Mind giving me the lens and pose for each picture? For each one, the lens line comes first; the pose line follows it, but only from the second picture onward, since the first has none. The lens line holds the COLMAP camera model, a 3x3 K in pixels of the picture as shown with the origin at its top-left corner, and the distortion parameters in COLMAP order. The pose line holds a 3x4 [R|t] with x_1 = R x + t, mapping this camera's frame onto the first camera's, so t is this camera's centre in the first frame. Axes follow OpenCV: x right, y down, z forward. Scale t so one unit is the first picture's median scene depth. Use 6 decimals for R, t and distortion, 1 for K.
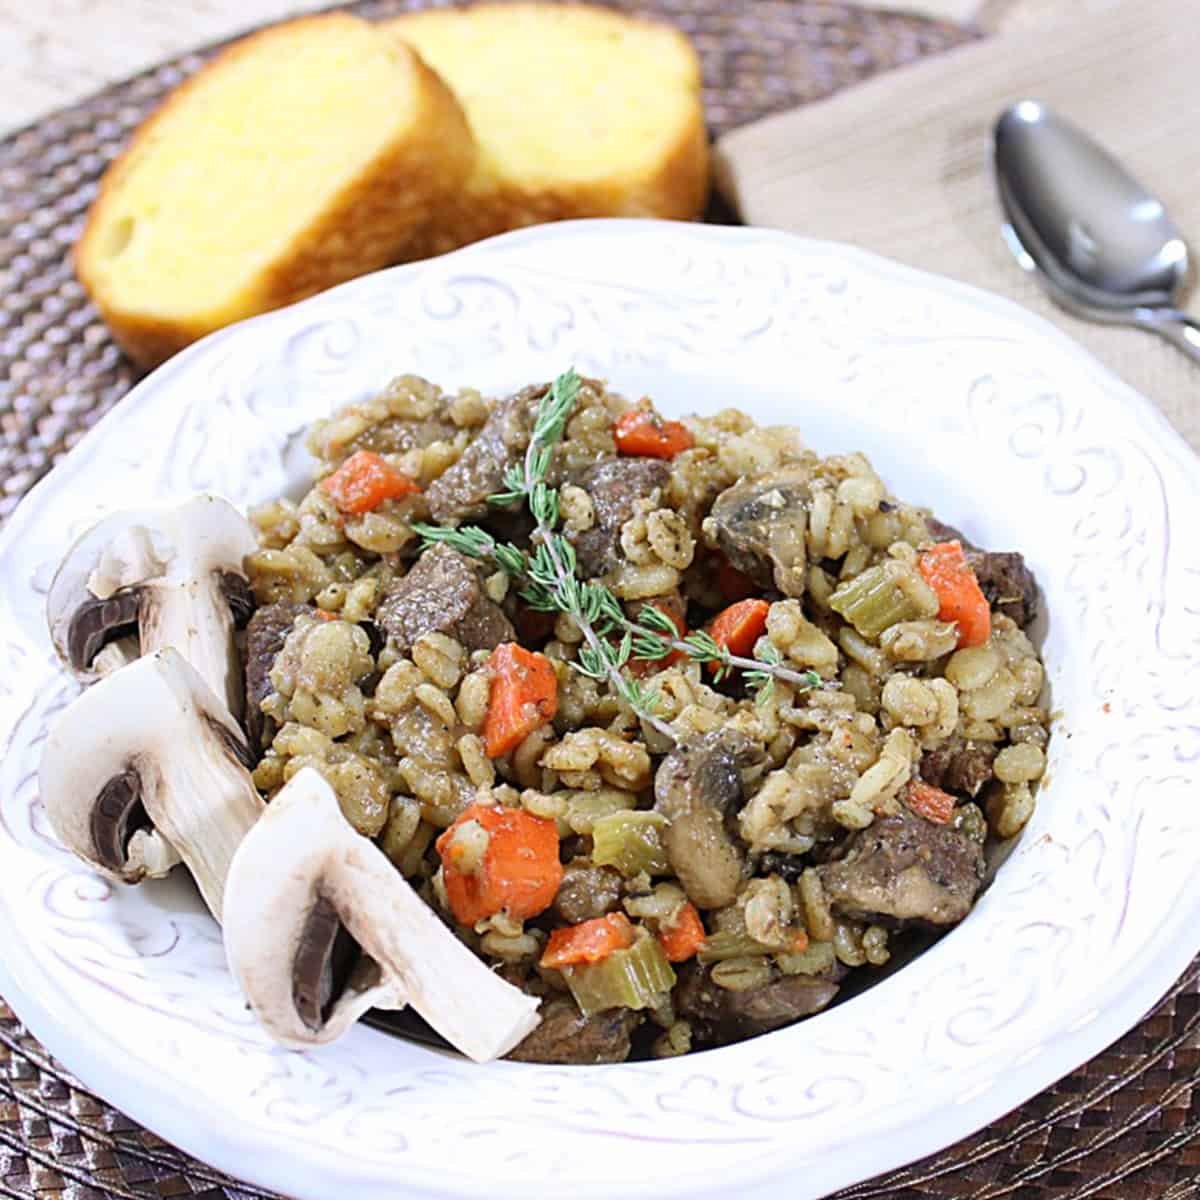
lens RADIAL K [[2038.8, 0, 600.0], [0, 2038.8, 600.0], [0, 0, 1]] dist [-0.125034, 0.041077]
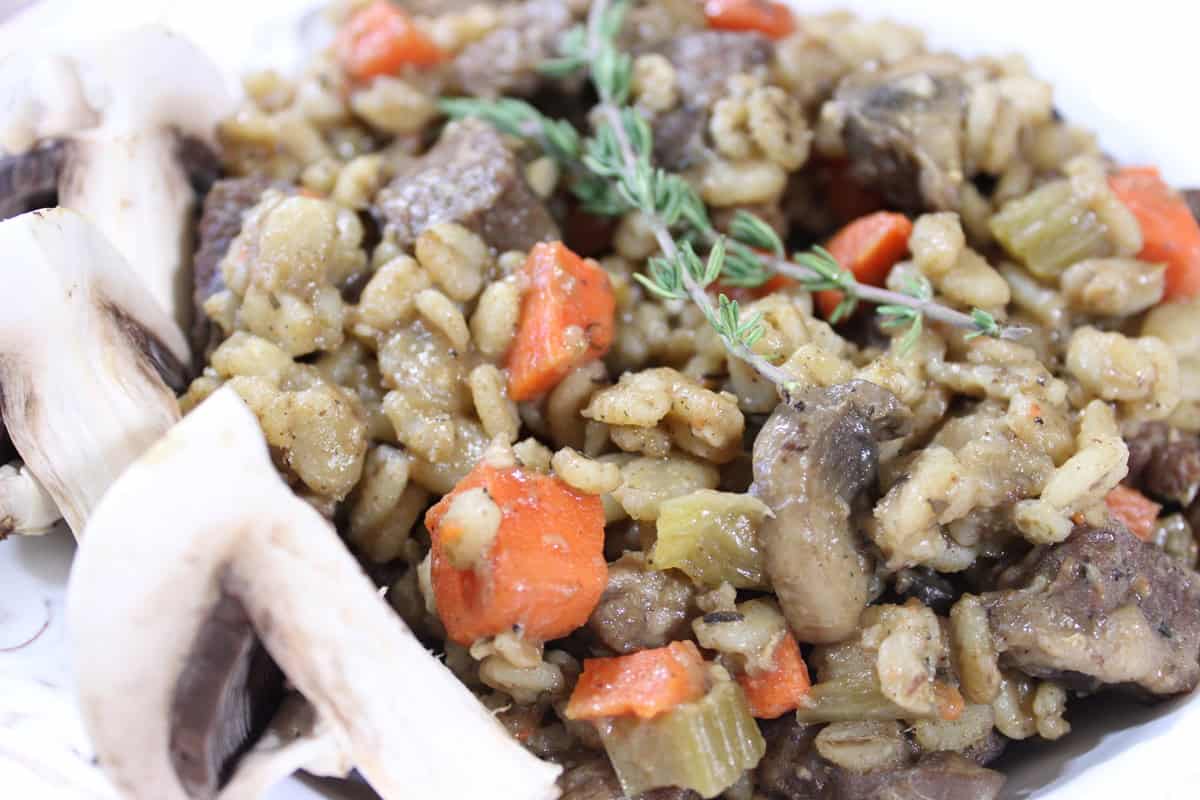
lens RADIAL K [[1473.0, 0, 600.0], [0, 1473.0, 400.0], [0, 0, 1]] dist [-0.084813, 0.010551]
pose [[0.997181, 0.074713, -0.006881, -0.020915], [-0.074212, 0.995663, 0.056108, 0.047177], [0.011044, -0.055439, 0.998401, 0.497367]]
